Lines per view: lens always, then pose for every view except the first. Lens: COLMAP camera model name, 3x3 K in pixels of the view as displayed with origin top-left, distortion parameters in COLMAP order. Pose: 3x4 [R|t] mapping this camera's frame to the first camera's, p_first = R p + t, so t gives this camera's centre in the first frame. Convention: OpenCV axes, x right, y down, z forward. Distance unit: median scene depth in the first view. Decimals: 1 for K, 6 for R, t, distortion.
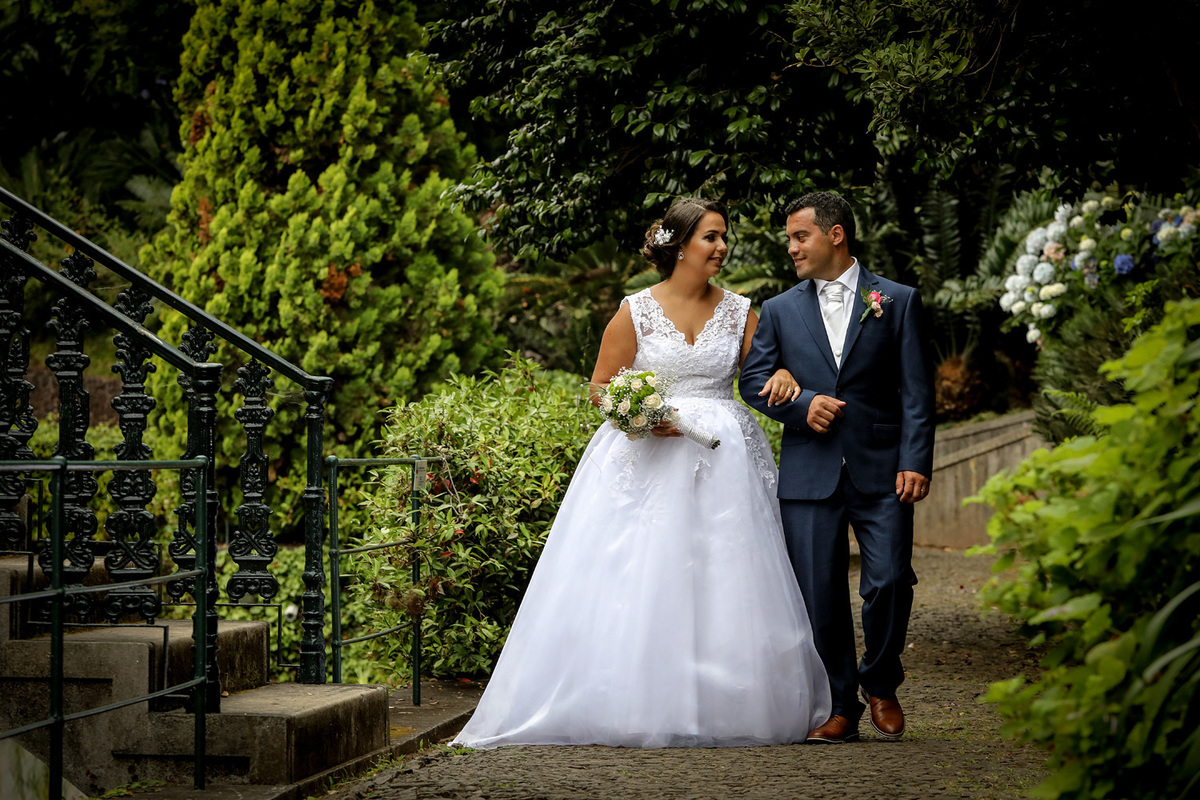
lens RADIAL K [[5373.6, 0, 601.9], [0, 5373.6, 394.5], [0, 0, 1]] dist [0.875769, 0.000000]
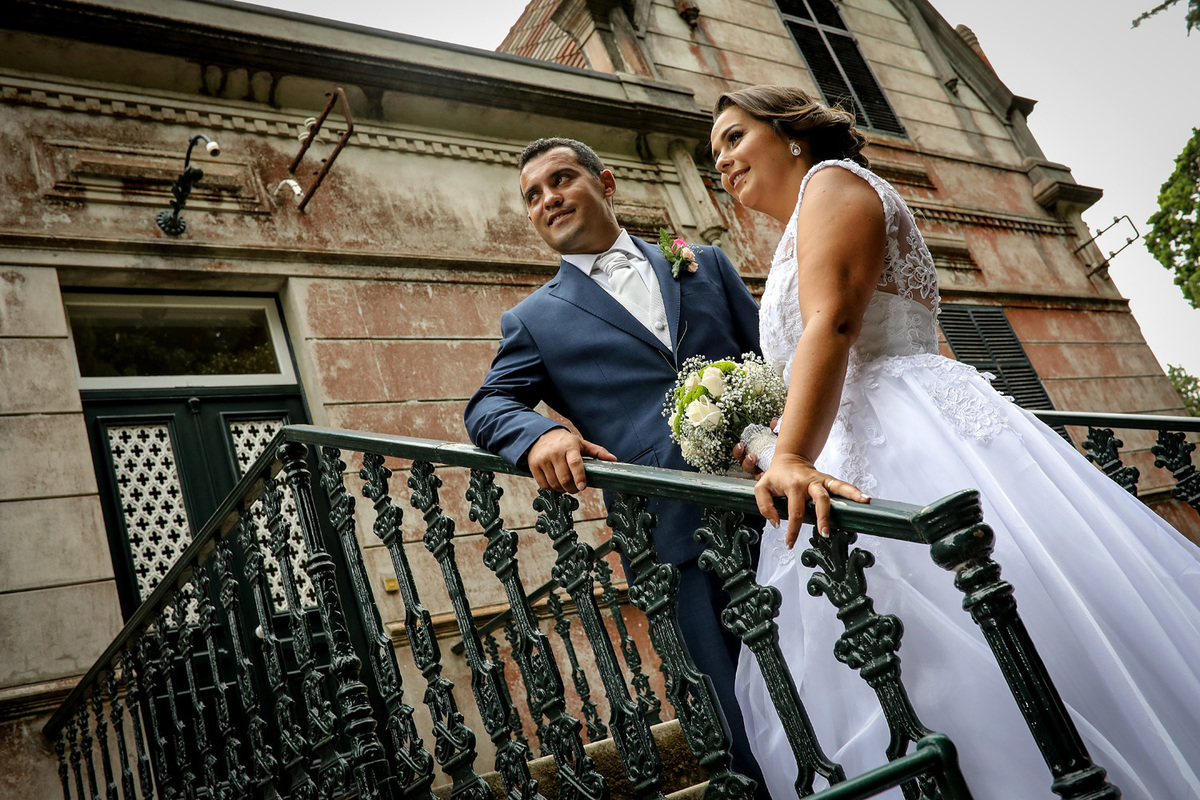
lens RADIAL K [[1149.9, 0, 599.7], [0, 1149.9, 395.7], [0, 0, 1]] dist [-0.036896, 0.000000]
pose [[0.612766, -0.495904, -0.615303, -0.009960], [0.347563, 0.868373, -0.353736, 0.004066], [0.709731, 0.002900, 0.704467, 0.340825]]
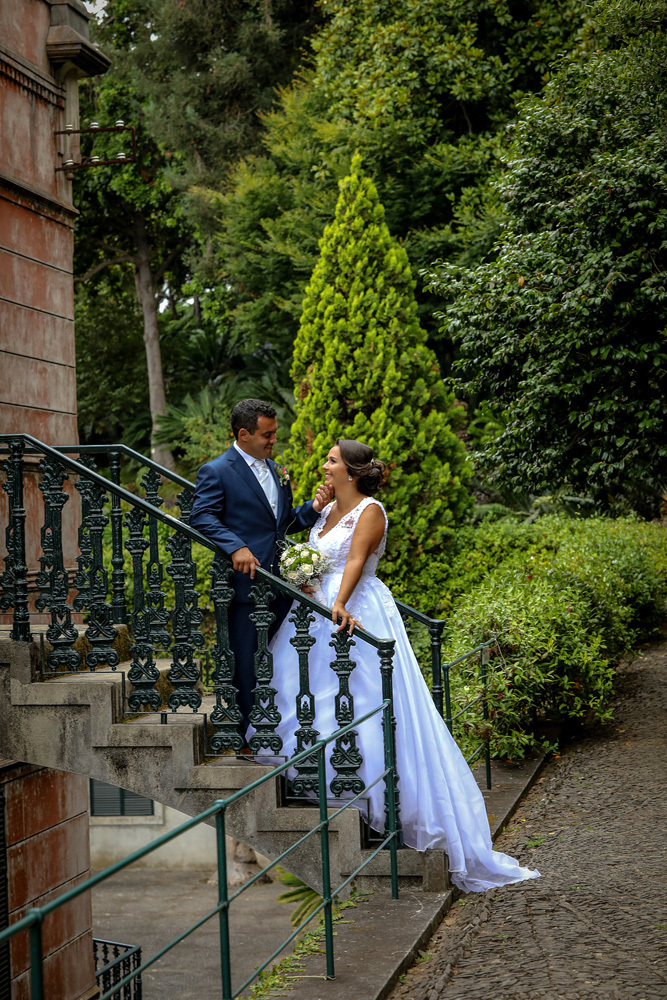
lens RADIAL K [[2798.1, 0, 332.9], [0, 2798.1, 499.1], [0, 0, 1]] dist [-0.062518, 0.000000]
pose [[0.997749, -0.039910, -0.053889, -0.015523], [0.040471, 0.999137, 0.009349, -0.021515], [0.053469, -0.011509, 0.998503, 0.053208]]
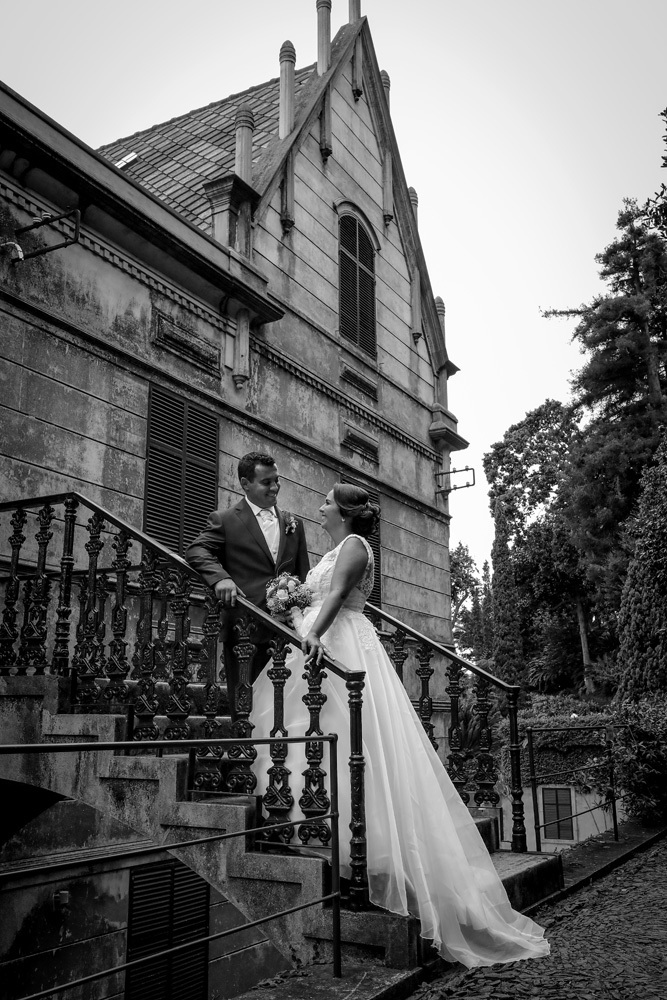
lens RADIAL K [[958.2, 0, 336.7], [0, 958.2, 500.8], [0, 0, 1]] dist [-0.036896, 0.000000]
pose [[0.917255, -0.107542, -0.383508, 0.011960], [0.021890, 0.975015, -0.221056, 0.002729], [0.397699, 0.194370, 0.896692, 0.278260]]
